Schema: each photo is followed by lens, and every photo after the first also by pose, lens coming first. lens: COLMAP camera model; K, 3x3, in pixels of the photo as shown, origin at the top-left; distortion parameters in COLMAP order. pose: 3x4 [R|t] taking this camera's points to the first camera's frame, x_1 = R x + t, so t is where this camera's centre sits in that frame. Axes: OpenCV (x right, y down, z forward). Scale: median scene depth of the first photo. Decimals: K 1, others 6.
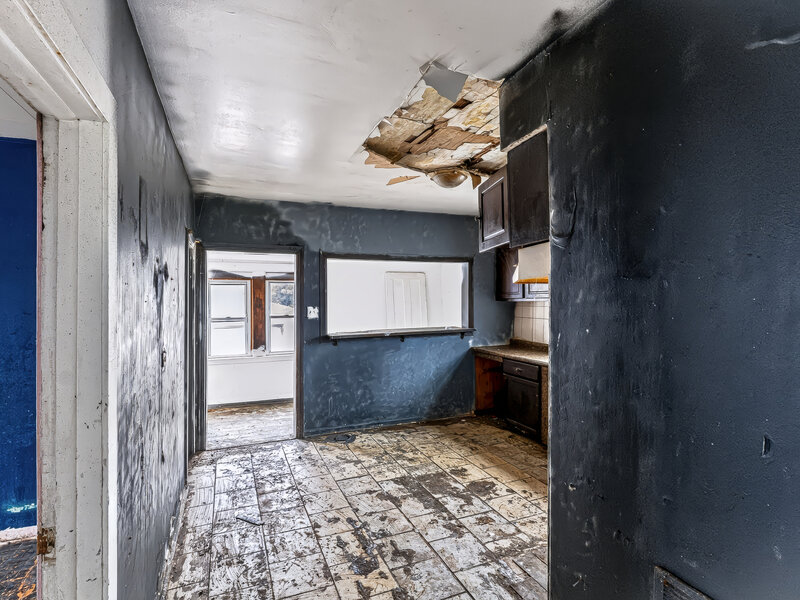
lens RADIAL K [[414.6, 0, 402.3], [0, 414.6, 269.6], [0, 0, 1]] dist [-0.005297, -0.000290]
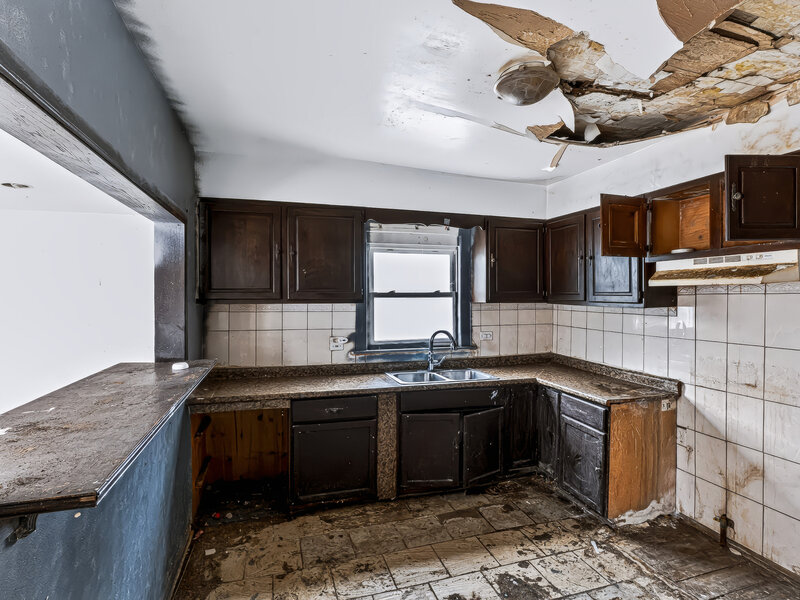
lens RADIAL K [[409.3, 0, 404.5], [0, 409.3, 294.7], [0, 0, 1]] dist [-0.011287, 0.000848]
pose [[0.092161, 0.016049, 0.995615, -0.549710], [-0.073154, 0.997277, -0.009304, 0.096345], [-0.993053, -0.071976, 0.093084, 1.349398]]
